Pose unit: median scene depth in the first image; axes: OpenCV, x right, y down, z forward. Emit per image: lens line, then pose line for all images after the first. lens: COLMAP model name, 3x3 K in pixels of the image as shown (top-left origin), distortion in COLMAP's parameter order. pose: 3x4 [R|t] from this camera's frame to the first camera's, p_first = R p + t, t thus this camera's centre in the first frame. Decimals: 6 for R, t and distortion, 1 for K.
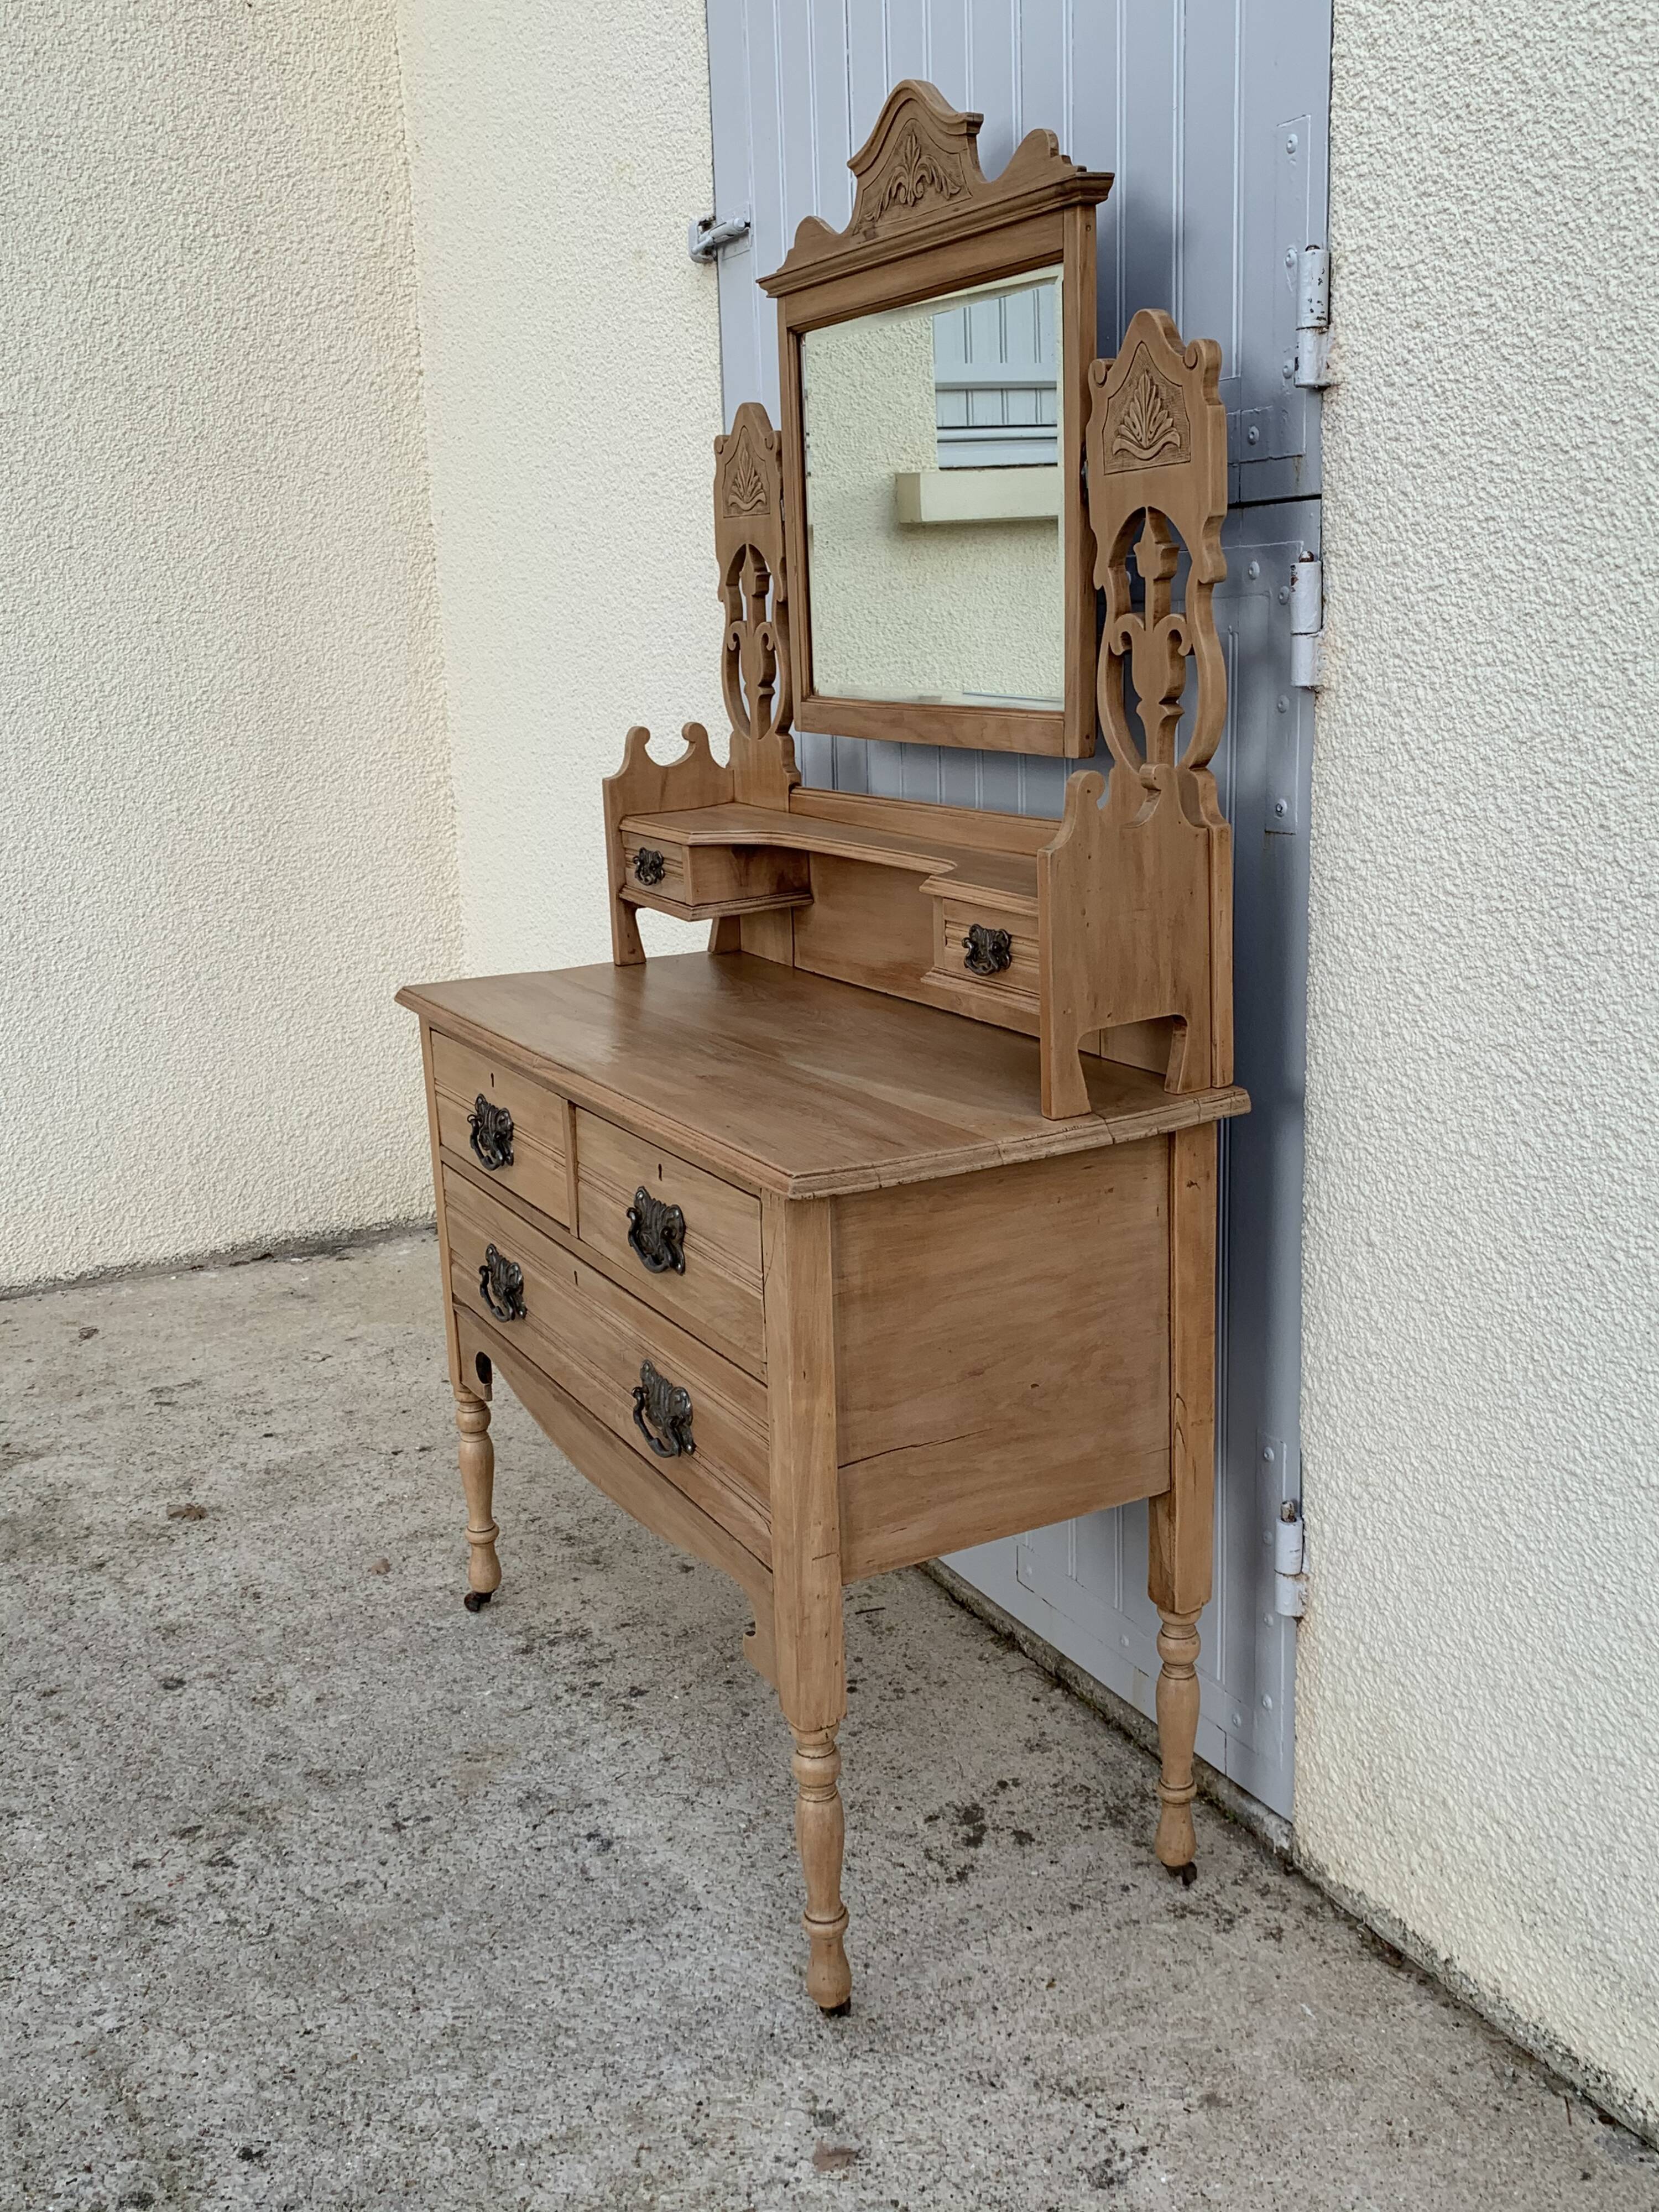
lens RADIAL K [[2081.0, 0, 821.0], [0, 2081.0, 1093.5], [0, 0, 1]] dist [0.009387, 0.000000]
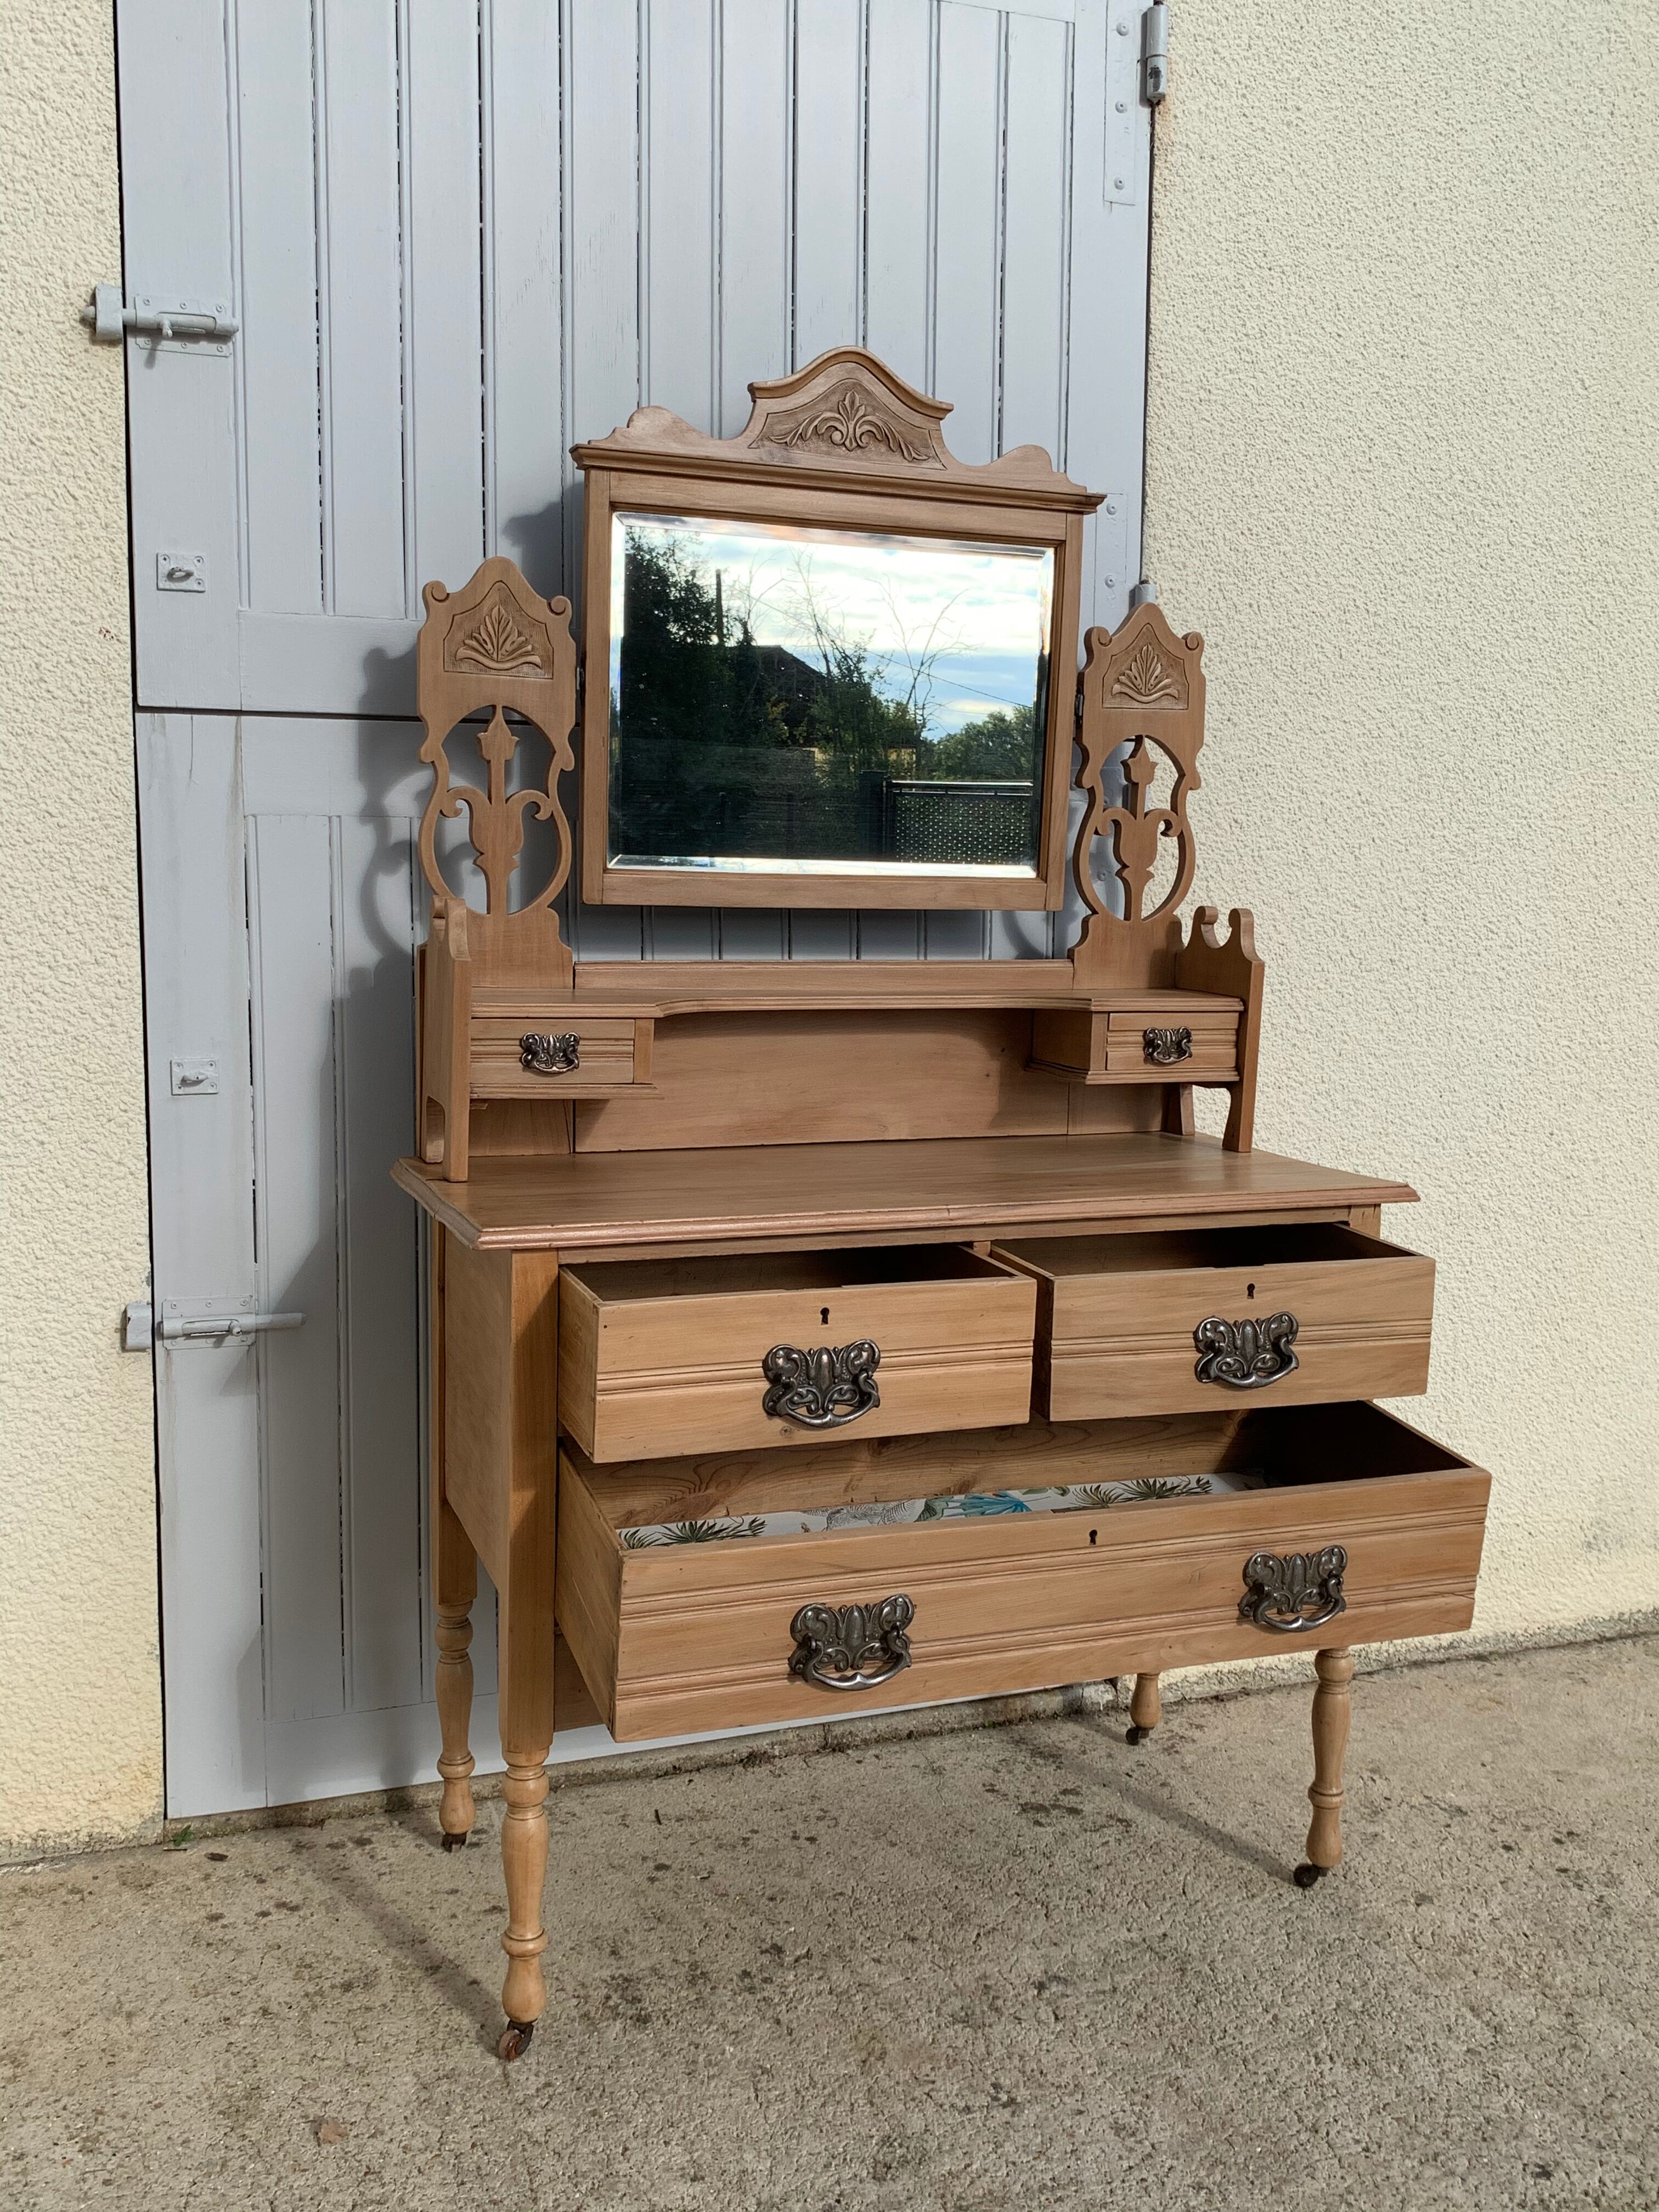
lens RADIAL K [[2028.9, 0, 829.7], [0, 2028.9, 1085.1], [0, 0, 1]] dist [0.003380, 0.000000]
pose [[0.114374, -0.070266, 0.990950, -1.058021], [0.210051, 0.976654, 0.045008, -0.127094], [-0.970978, 0.203002, 0.126463, 0.900138]]
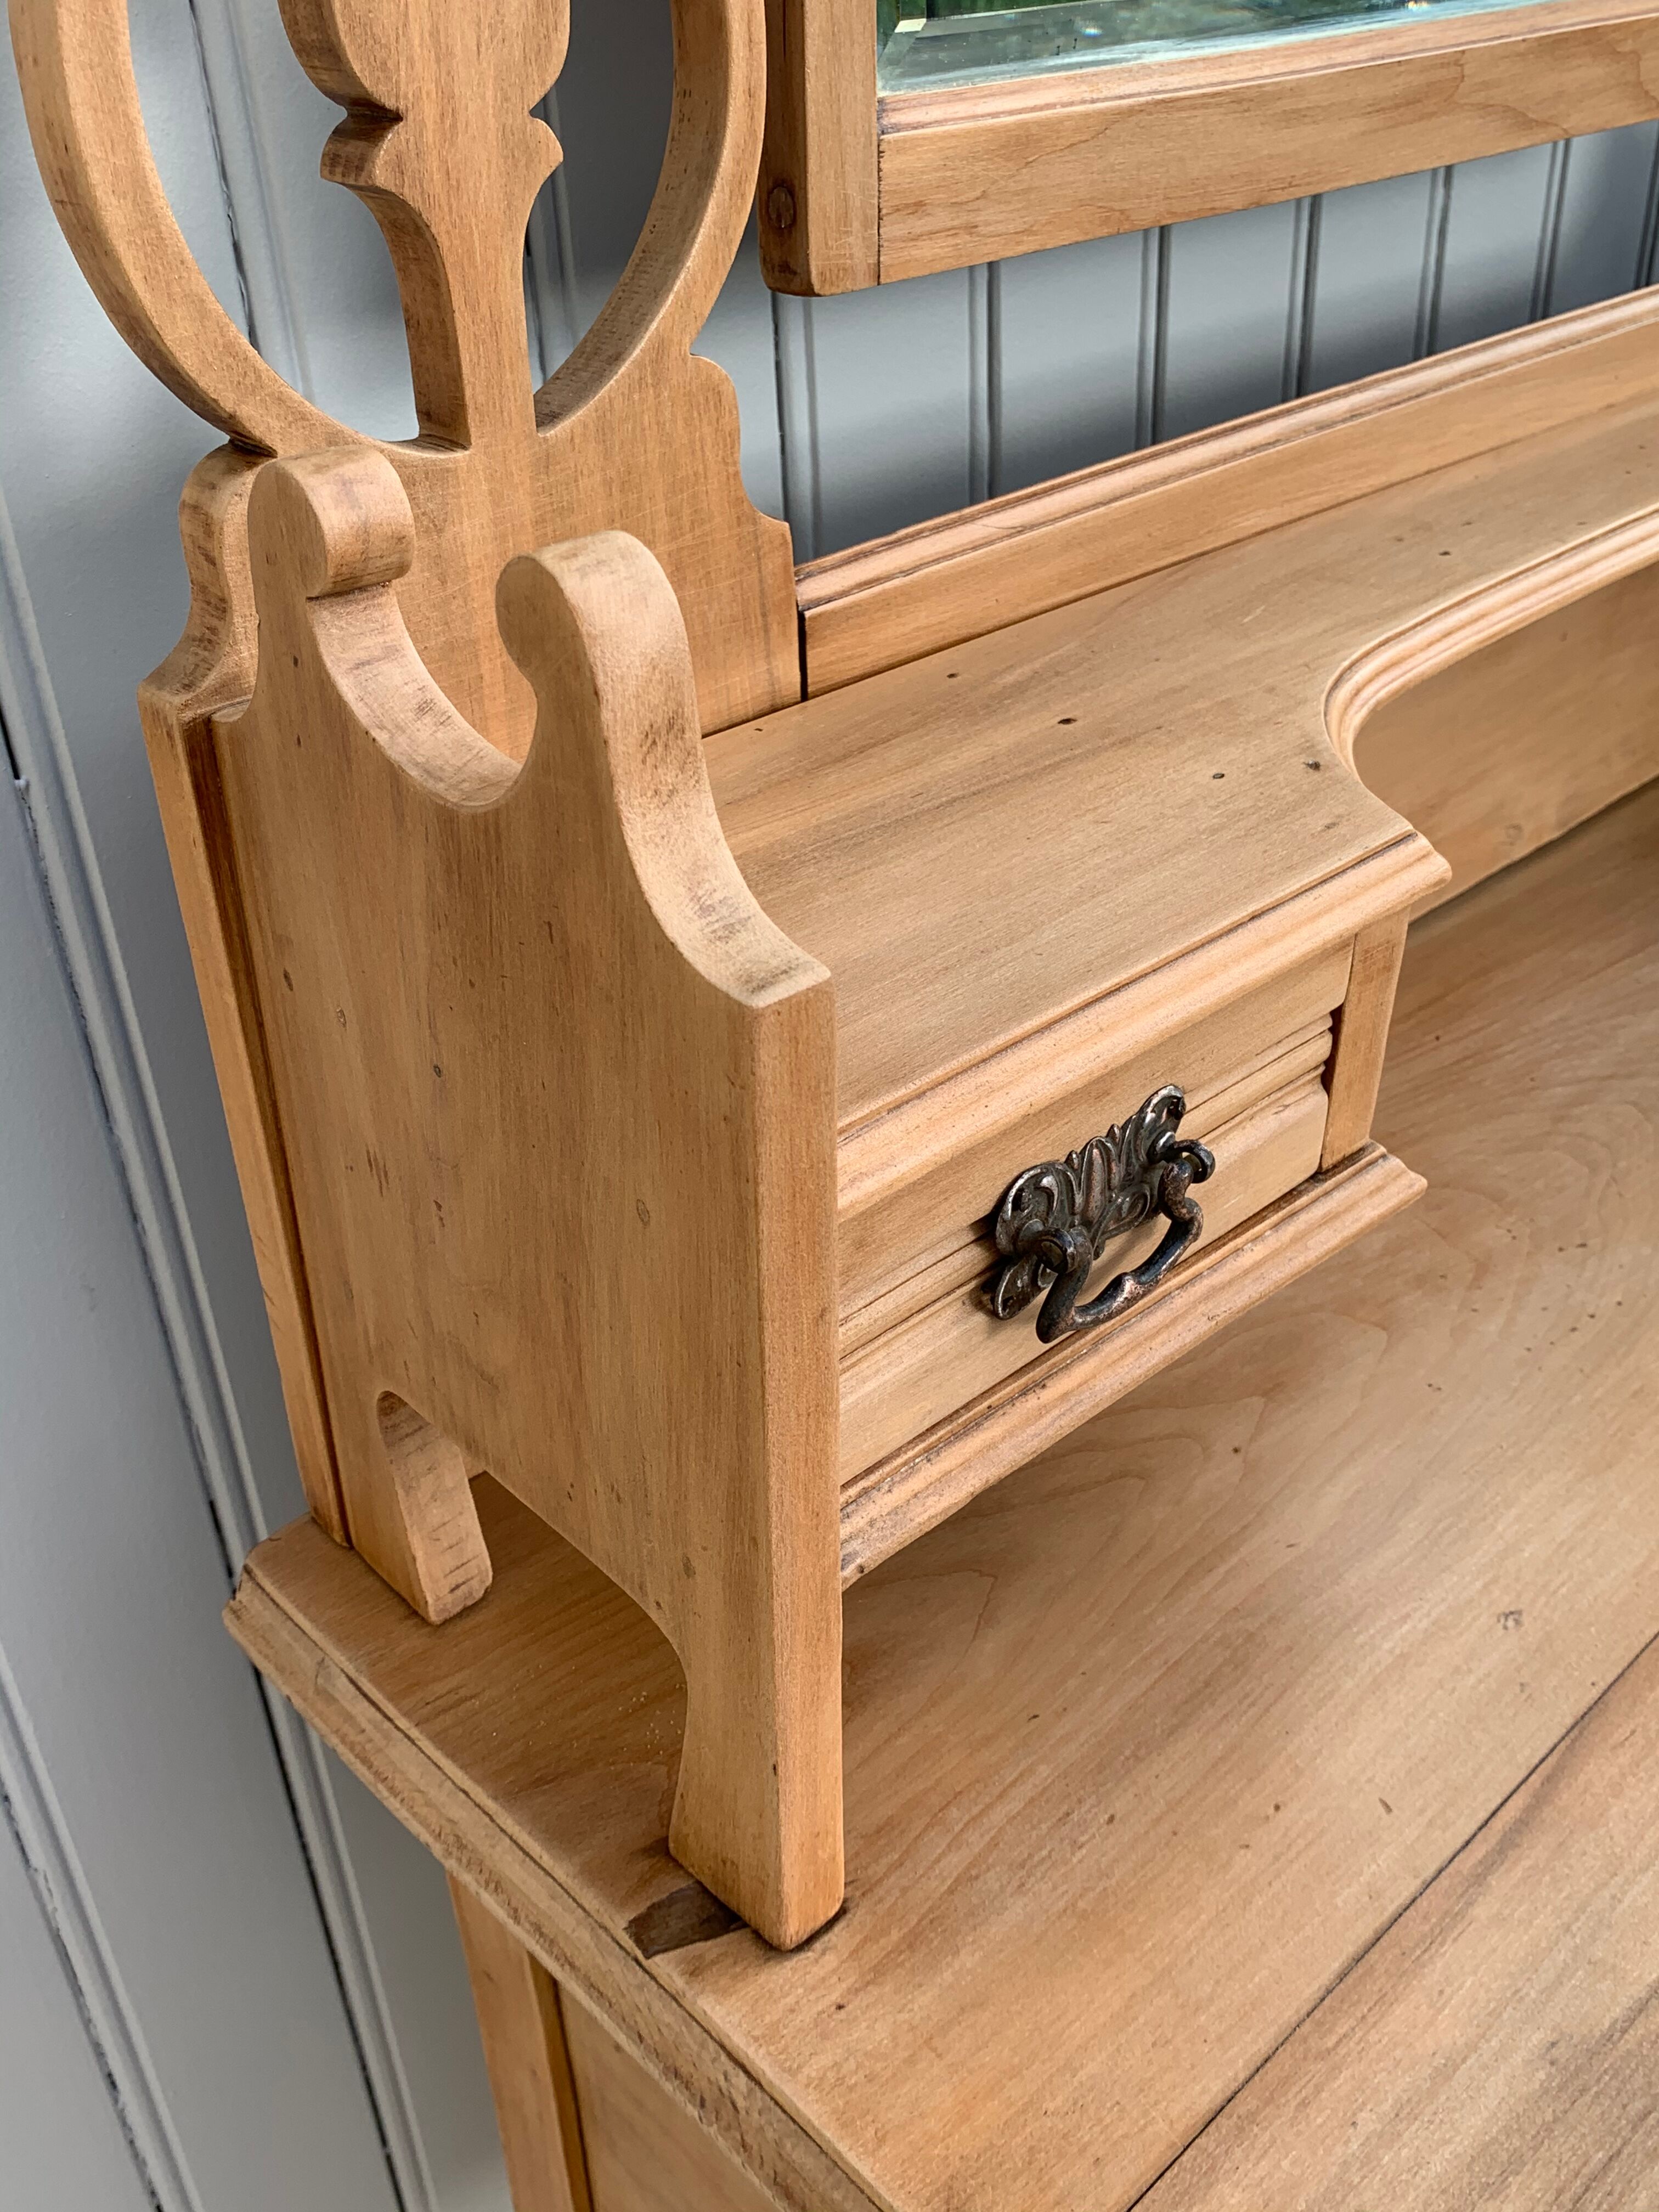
lens RADIAL K [[2197.0, 0, 838.8], [0, 2197.0, 1096.7], [0, 0, 1]] dist [0.021524, 0.000000]
pose [[-0.262809, -0.471545, 0.841770, -0.263671], [0.260935, 0.805192, 0.532521, -0.257647], [-0.928894, 0.359599, -0.088569, 1.192121]]
